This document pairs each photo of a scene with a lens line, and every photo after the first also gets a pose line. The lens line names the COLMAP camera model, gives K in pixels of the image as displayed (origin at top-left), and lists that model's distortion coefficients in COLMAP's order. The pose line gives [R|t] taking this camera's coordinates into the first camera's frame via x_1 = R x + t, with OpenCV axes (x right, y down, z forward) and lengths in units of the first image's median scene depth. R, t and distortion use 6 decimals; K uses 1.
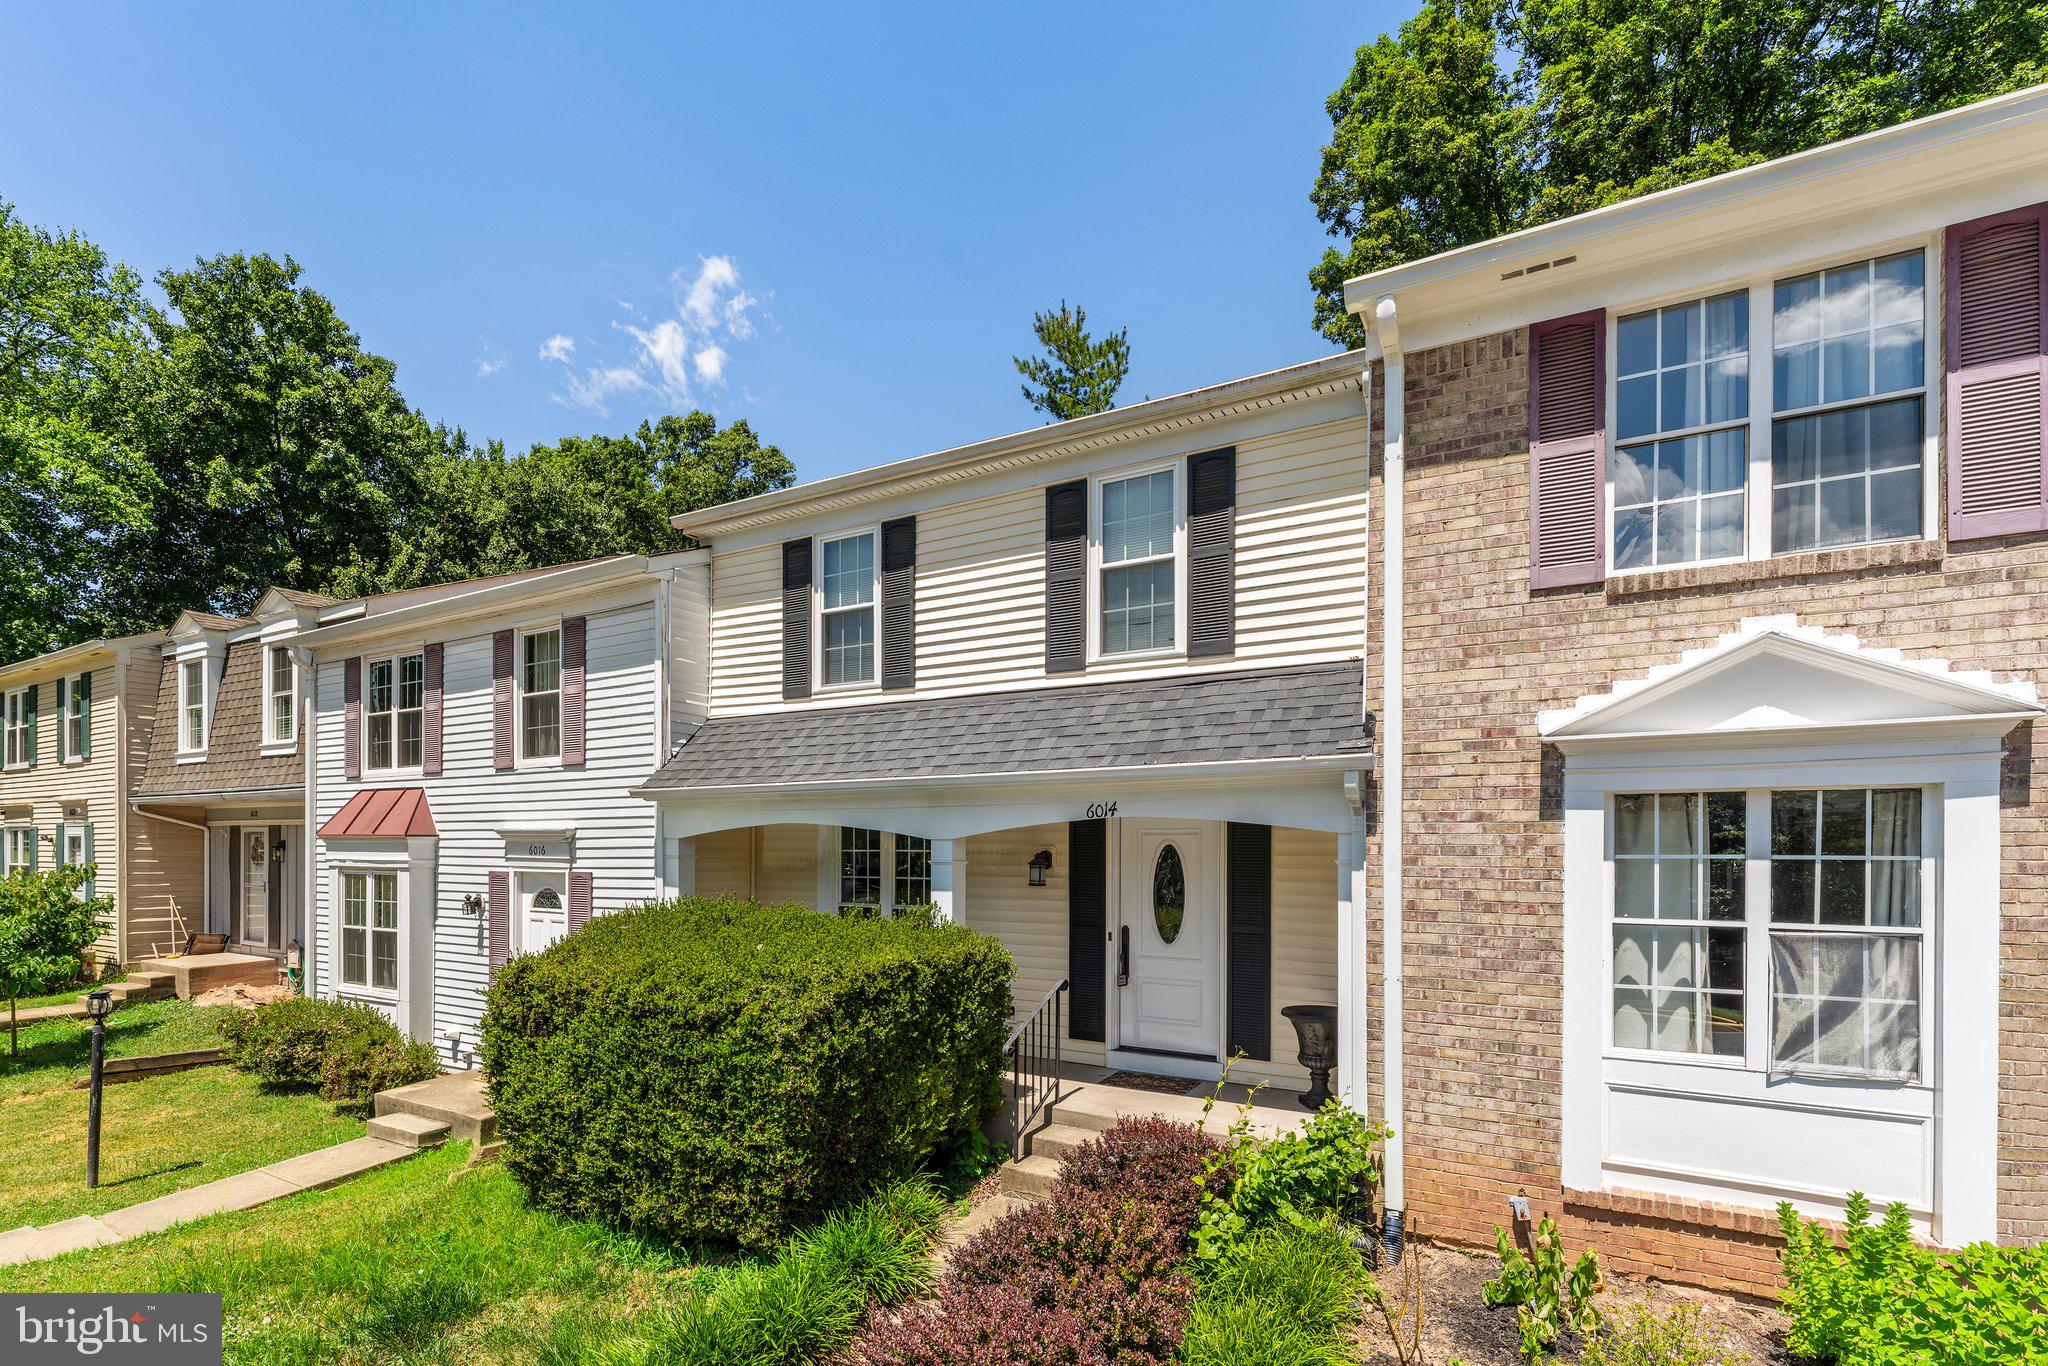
lens RADIAL K [[877.8, 0, 1024.9], [0, 877.8, 775.4], [0, 0, 1]] dist [-0.000415, -0.000075]
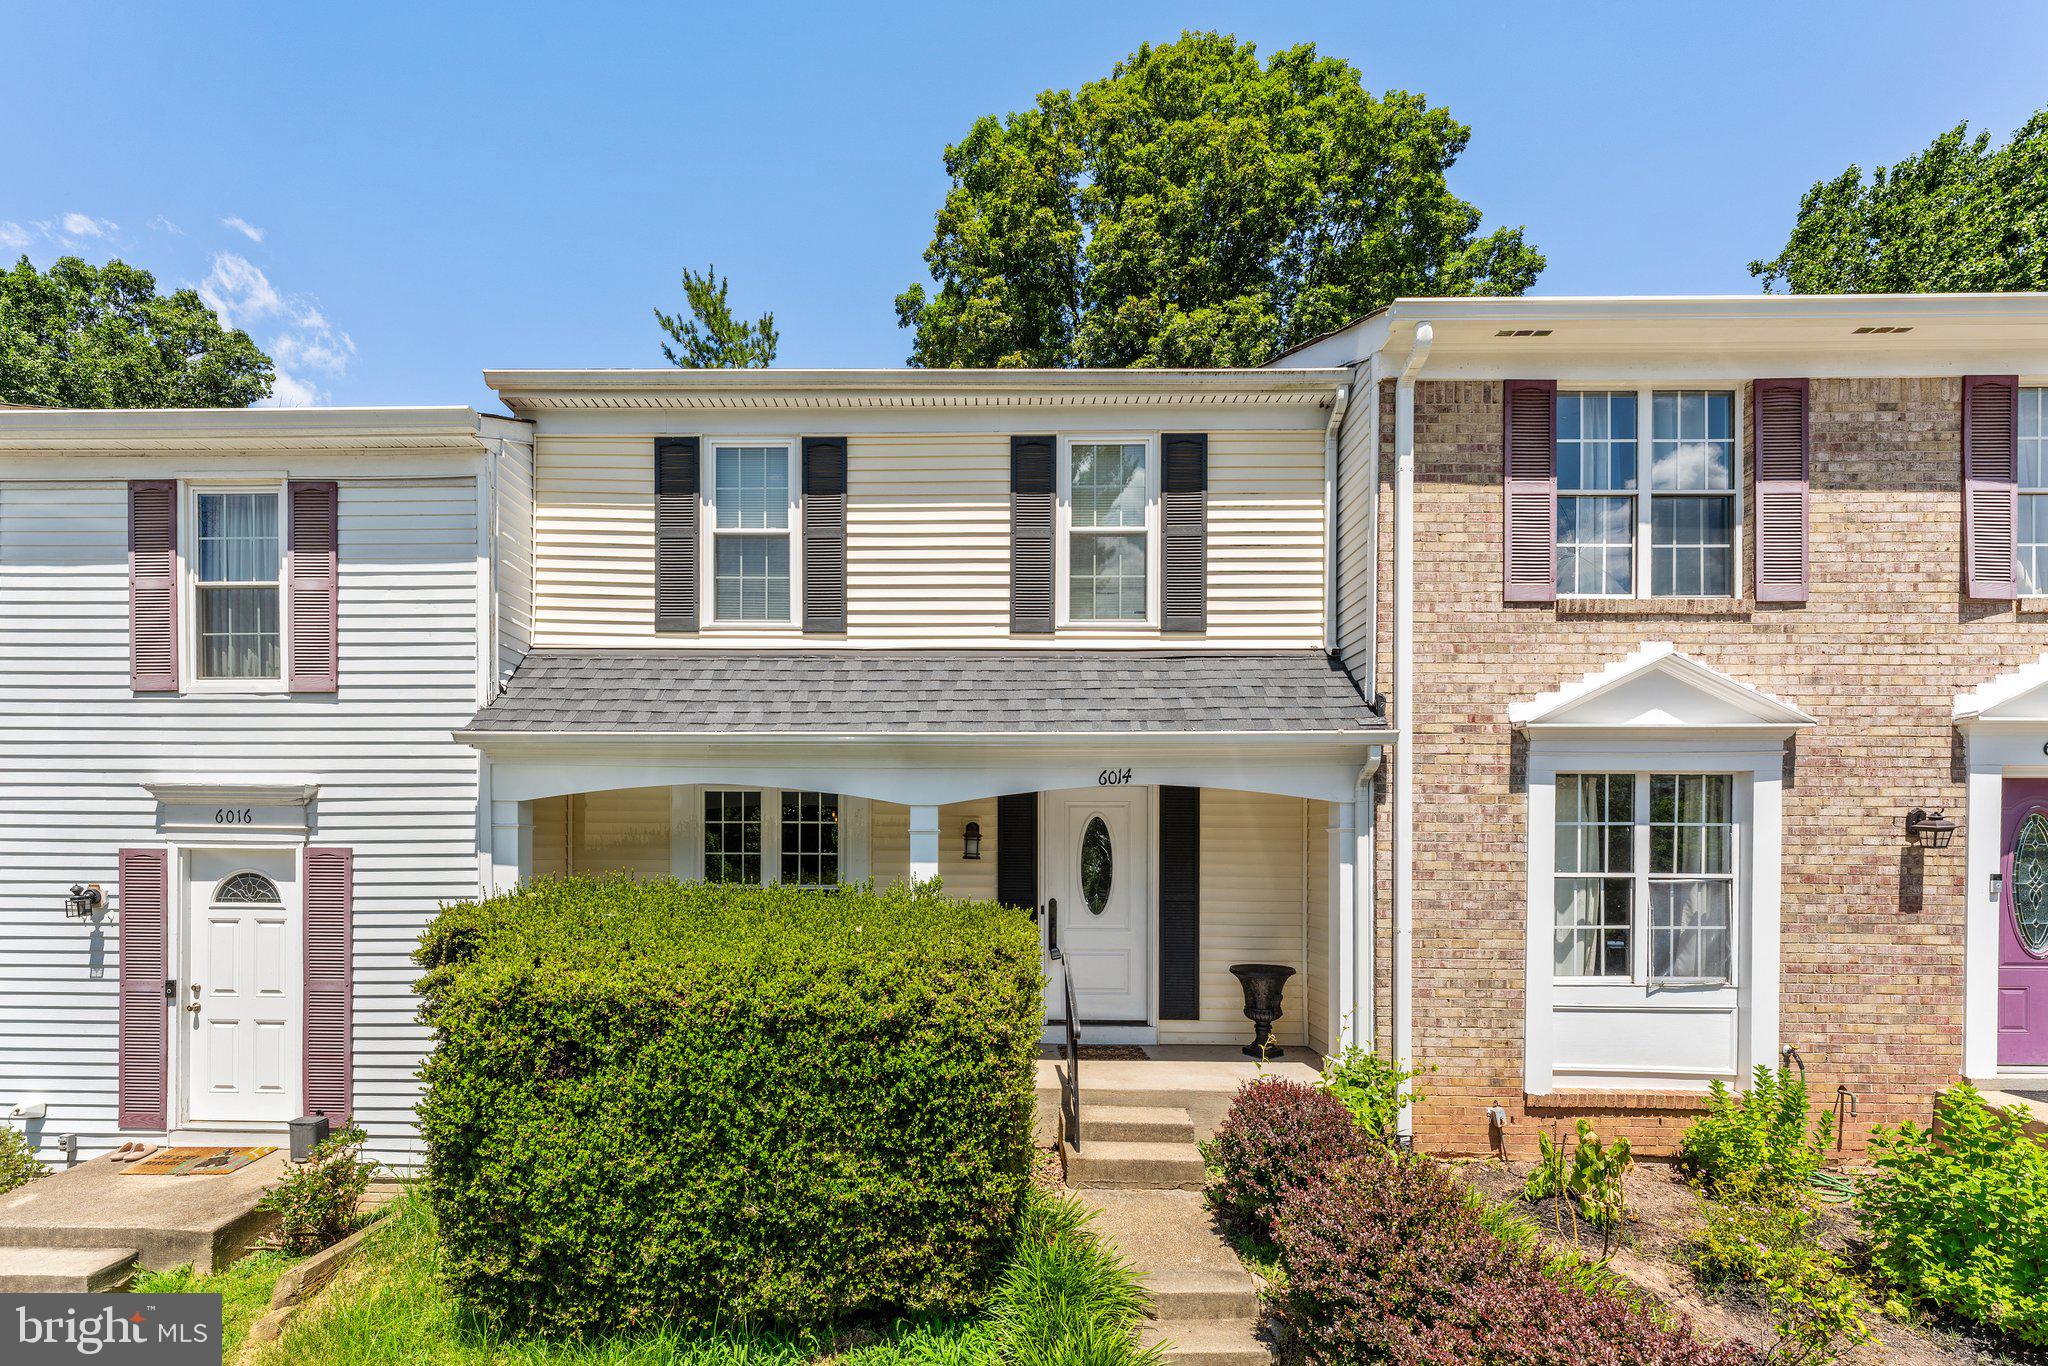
lens RADIAL K [[831.3, 0, 1025.6], [0, 831.3, 780.8], [0, 0, 1]] dist [0.001266, -0.000067]
pose [[0.893242, 0.032614, 0.448391, -0.499747], [-0.038837, 0.999235, 0.004688, 0.052618], [-0.447895, -0.021602, 0.893825, 0.268472]]
